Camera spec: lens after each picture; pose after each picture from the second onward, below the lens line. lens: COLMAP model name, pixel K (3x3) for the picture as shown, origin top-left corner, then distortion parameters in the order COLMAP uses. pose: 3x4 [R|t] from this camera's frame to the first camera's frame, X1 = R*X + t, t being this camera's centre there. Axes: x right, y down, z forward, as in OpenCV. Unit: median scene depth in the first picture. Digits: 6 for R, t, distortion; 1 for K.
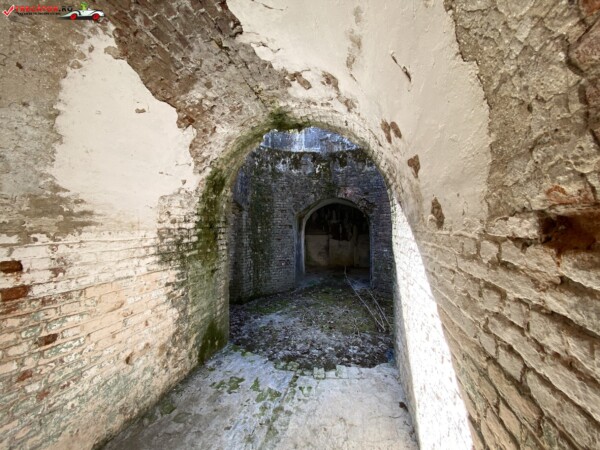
lens RADIAL K [[240.1, 0, 298.5], [0, 240.1, 225.9], [0, 0, 1]] dist [-0.027428, -0.001079]
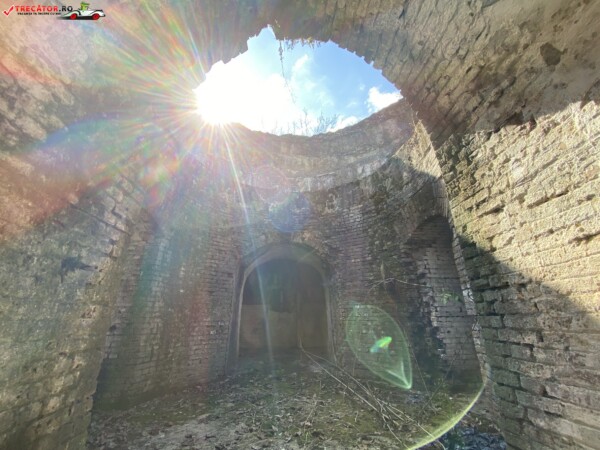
lens RADIAL K [[240.1, 0, 301.8], [0, 240.1, 225.1], [0, 0, 1]] dist [-0.027428, -0.001079]
pose [[0.944586, 0.113008, 0.308198, -0.070375], [0.006518, 0.932232, -0.361803, 0.129998], [-0.328198, 0.343763, 0.879837, 0.276007]]
